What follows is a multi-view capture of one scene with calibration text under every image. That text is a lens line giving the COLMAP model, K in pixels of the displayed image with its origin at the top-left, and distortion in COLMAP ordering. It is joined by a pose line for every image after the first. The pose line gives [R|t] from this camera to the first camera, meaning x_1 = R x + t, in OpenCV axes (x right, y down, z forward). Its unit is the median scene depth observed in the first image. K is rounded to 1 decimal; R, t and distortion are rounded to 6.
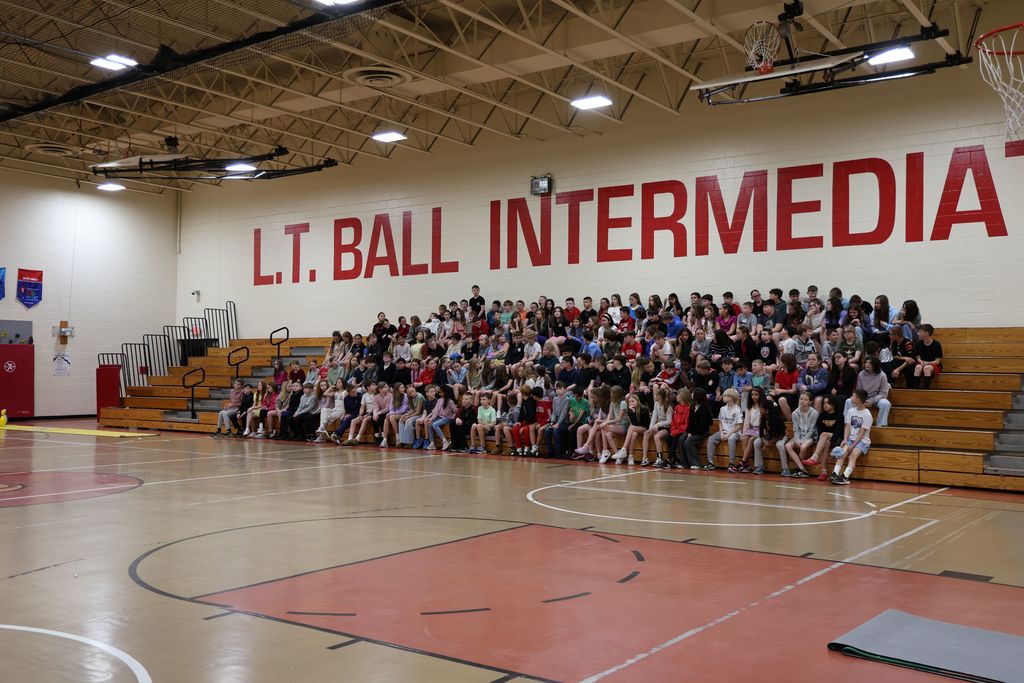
lens RADIAL K [[1050.7, 0, 514.0], [0, 1050.7, 345.1], [0, 0, 1]] dist [0.015546, 0.000000]
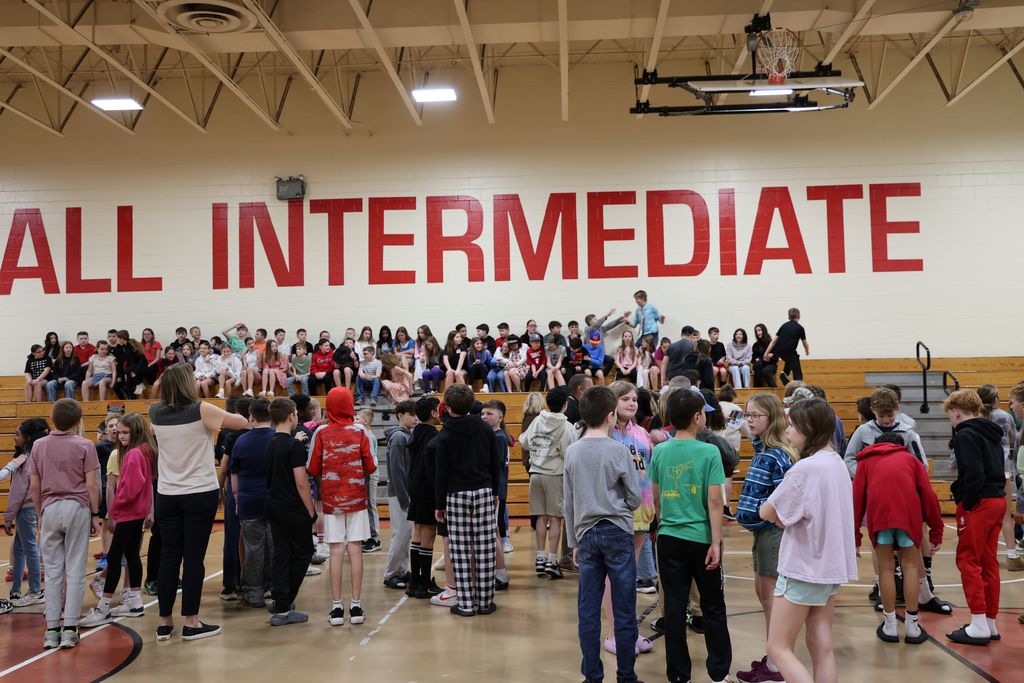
lens RADIAL K [[1050.7, 0, 513.0], [0, 1050.7, 336.2], [0, 0, 1]] dist [0.015546, 0.000000]
pose [[0.830363, 0.012702, 0.557078, -0.316063], [0.013209, 0.999011, -0.042467, 0.000425], [-0.557066, 0.042622, 0.829374, 0.248464]]
